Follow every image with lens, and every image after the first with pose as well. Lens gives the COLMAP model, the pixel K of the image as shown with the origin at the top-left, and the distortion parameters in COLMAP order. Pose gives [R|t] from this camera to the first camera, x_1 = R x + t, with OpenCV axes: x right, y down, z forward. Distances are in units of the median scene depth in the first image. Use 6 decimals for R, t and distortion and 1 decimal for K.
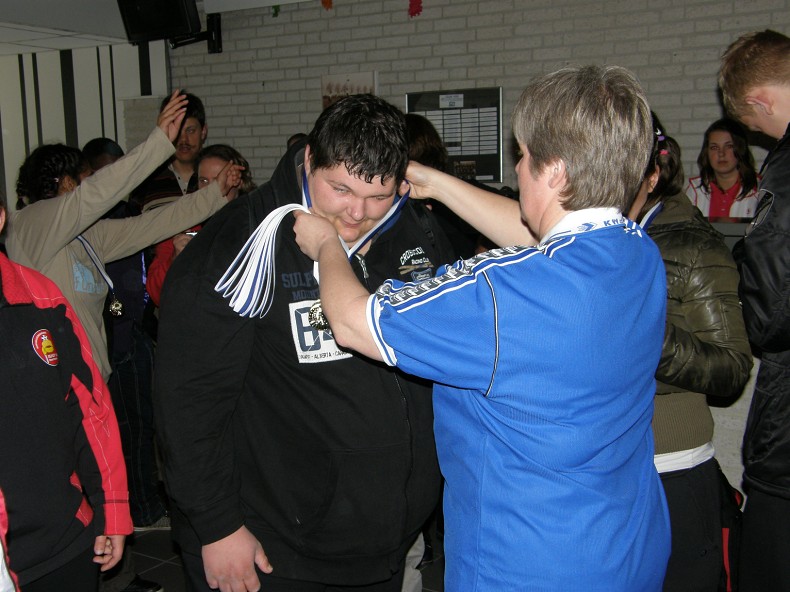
lens RADIAL K [[990.5, 0, 397.0], [0, 990.5, 293.3], [0, 0, 1]] dist [0.093650, 0.000000]
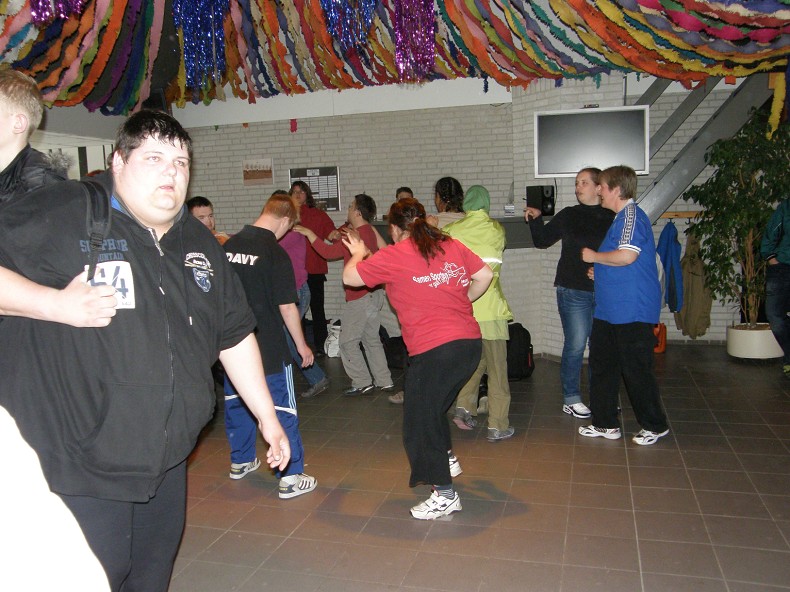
lens RADIAL K [[710.8, 0, 399.7], [0, 710.8, 297.7], [0, 0, 1]] dist [-0.110803, 0.164534]
pose [[0.951013, -0.058415, 0.303580, -0.232106], [0.060798, 0.998149, 0.001606, 0.073497], [-0.303112, 0.016930, 0.952804, -0.443337]]
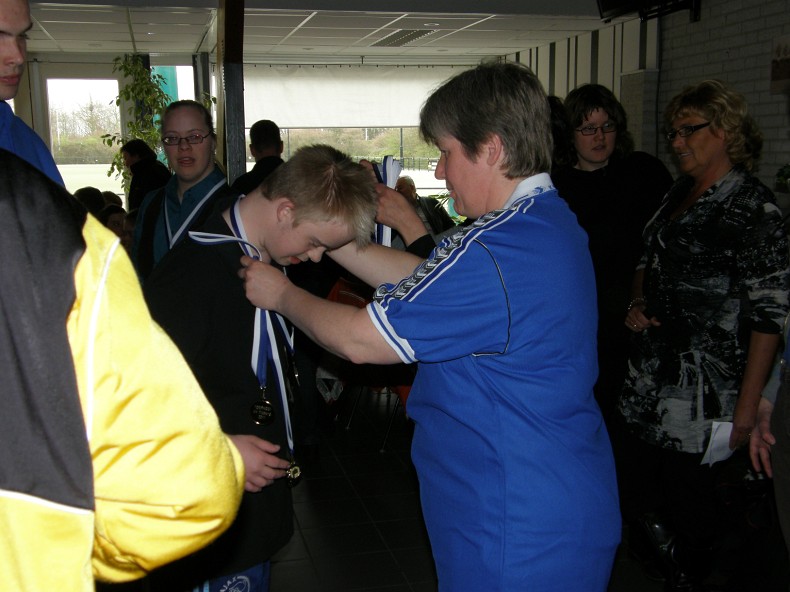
lens RADIAL K [[990.5, 0, 454.9], [0, 990.5, 324.1], [0, 0, 1]] dist [0.093650, 0.000000]
pose [[0.759748, 0.111634, -0.640563, 0.342674], [-0.068416, 0.993408, 0.091980, -0.024431], [0.646608, -0.026057, 0.762377, 0.107190]]
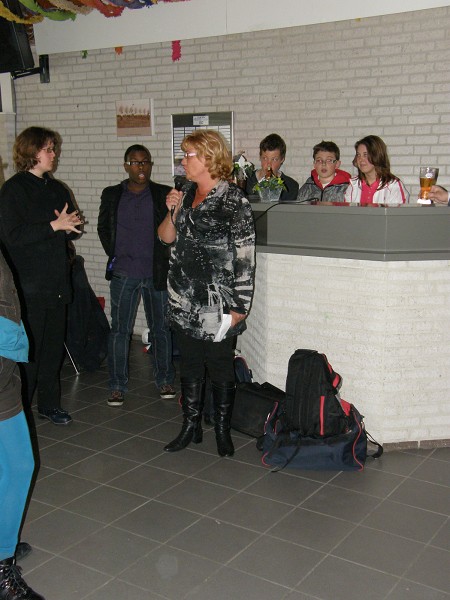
lens RADIAL K [[752.3, 0, 229.0], [0, 752.3, 300.5], [0, 0, 1]] dist [0.093650, 0.000000]
pose [[0.999876, 0.014166, -0.006884, 0.105643], [-0.013791, 0.998564, 0.051771, 0.011508], [0.007607, -0.051670, 0.998635, -0.116851]]
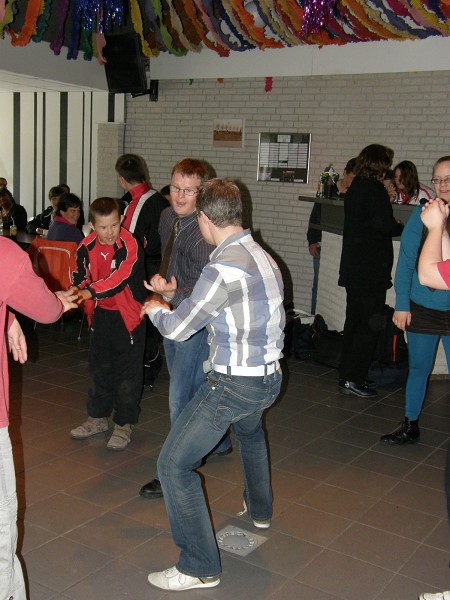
lens RADIAL K [[752.3, 0, 230.8], [0, 752.3, 306.6], [0, 0, 1]] dist [0.093650, 0.000000]
pose [[0.997616, 0.063597, 0.026807, -0.063609], [-0.064827, 0.996750, 0.047814, 0.061815], [-0.023679, -0.049438, 0.998496, -0.442392]]
